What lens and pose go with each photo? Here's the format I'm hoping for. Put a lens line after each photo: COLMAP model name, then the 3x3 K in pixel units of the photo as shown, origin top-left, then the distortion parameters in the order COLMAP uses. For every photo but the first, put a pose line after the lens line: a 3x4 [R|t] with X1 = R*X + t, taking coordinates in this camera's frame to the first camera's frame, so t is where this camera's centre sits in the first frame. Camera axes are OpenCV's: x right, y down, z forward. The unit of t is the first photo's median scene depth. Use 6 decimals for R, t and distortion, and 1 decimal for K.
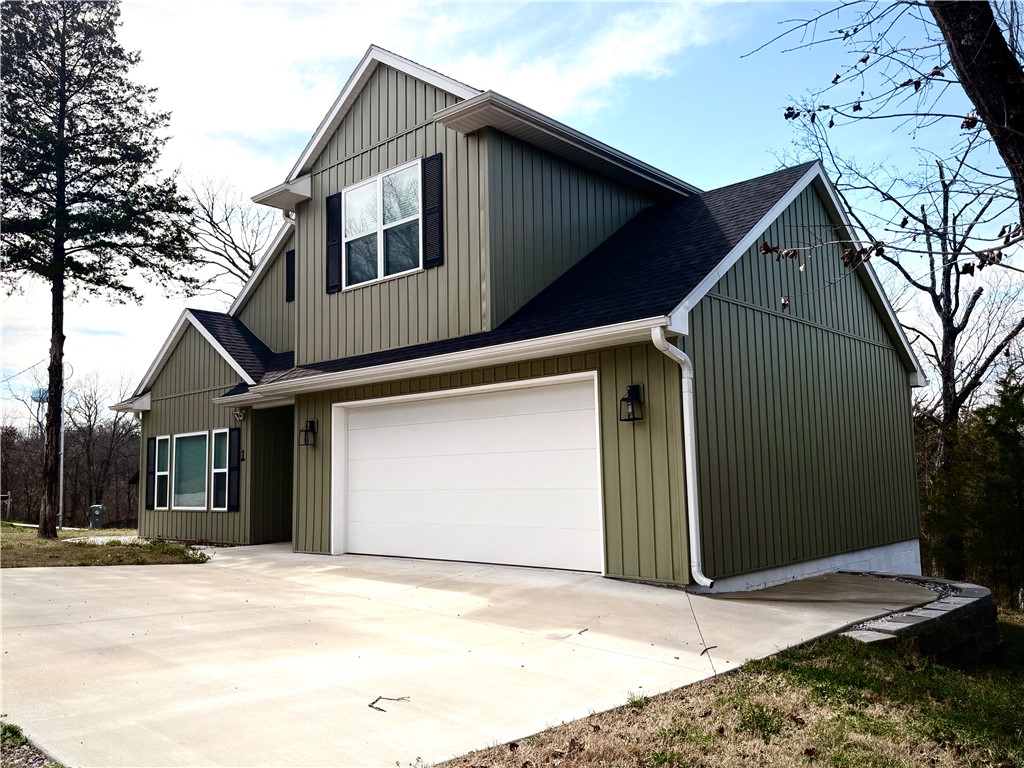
lens RADIAL K [[830.5, 0, 512.0], [0, 830.5, 384.0], [0, 0, 1]] dist [0.002895, -0.000571]
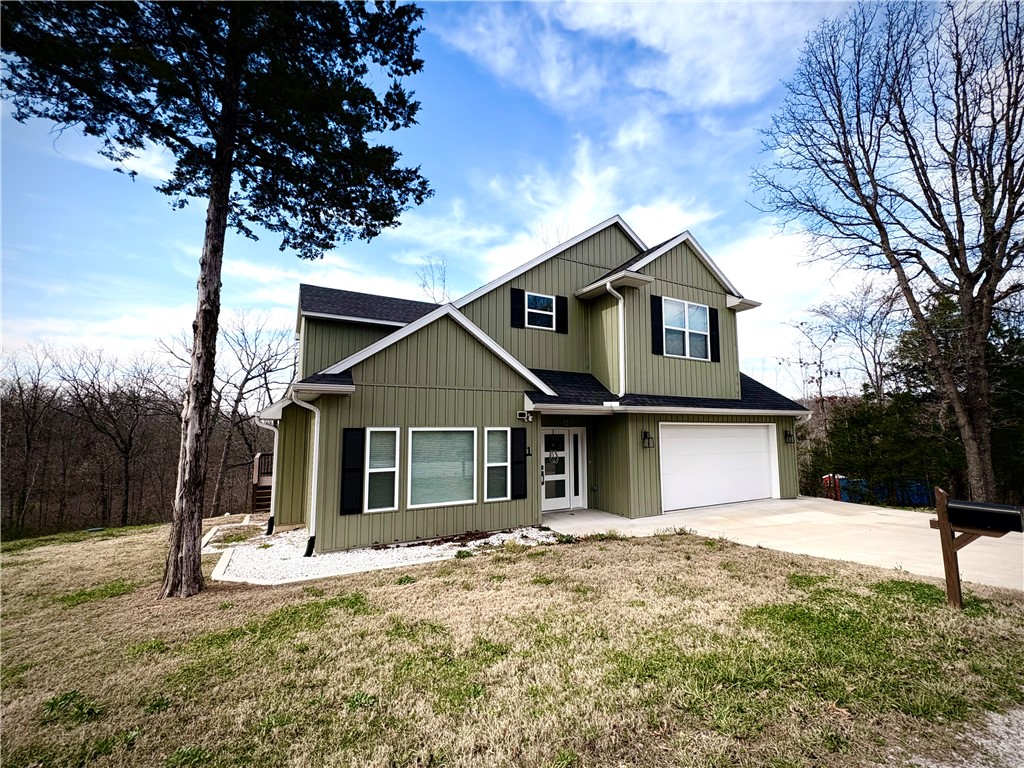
lens RADIAL K [[435.9, 0, 512.0], [0, 435.9, 384.0], [0, 0, 1]] dist [-0.000525, -0.000025]
pose [[0.327826, 0.119466, 0.937154, -1.134492], [-0.111191, 0.989957, -0.087302, 0.057298], [-0.938172, -0.075583, 0.337817, 0.987848]]
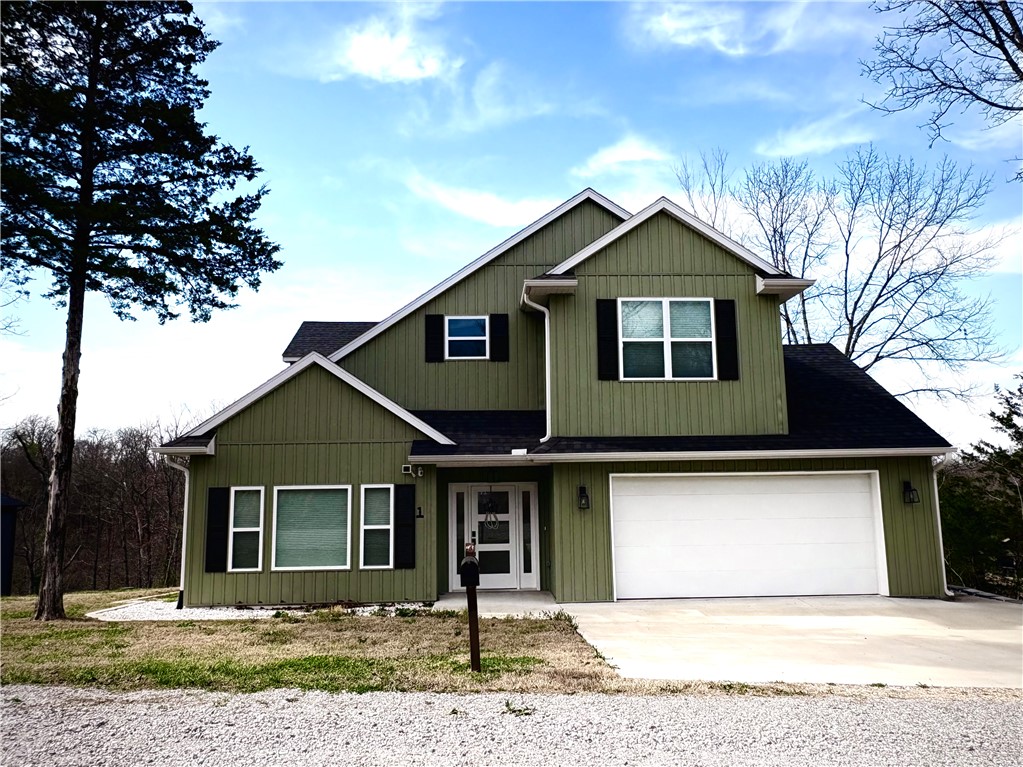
lens RADIAL K [[723.8, 0, 511.5], [0, 723.8, 383.5], [0, 0, 1]] dist [-0.005047, -0.000344]
pose [[0.717949, 0.112449, 0.686953, -1.050722], [-0.079146, 0.993653, -0.079937, -0.010331], [-0.691582, 0.003021, 0.722292, 0.342989]]
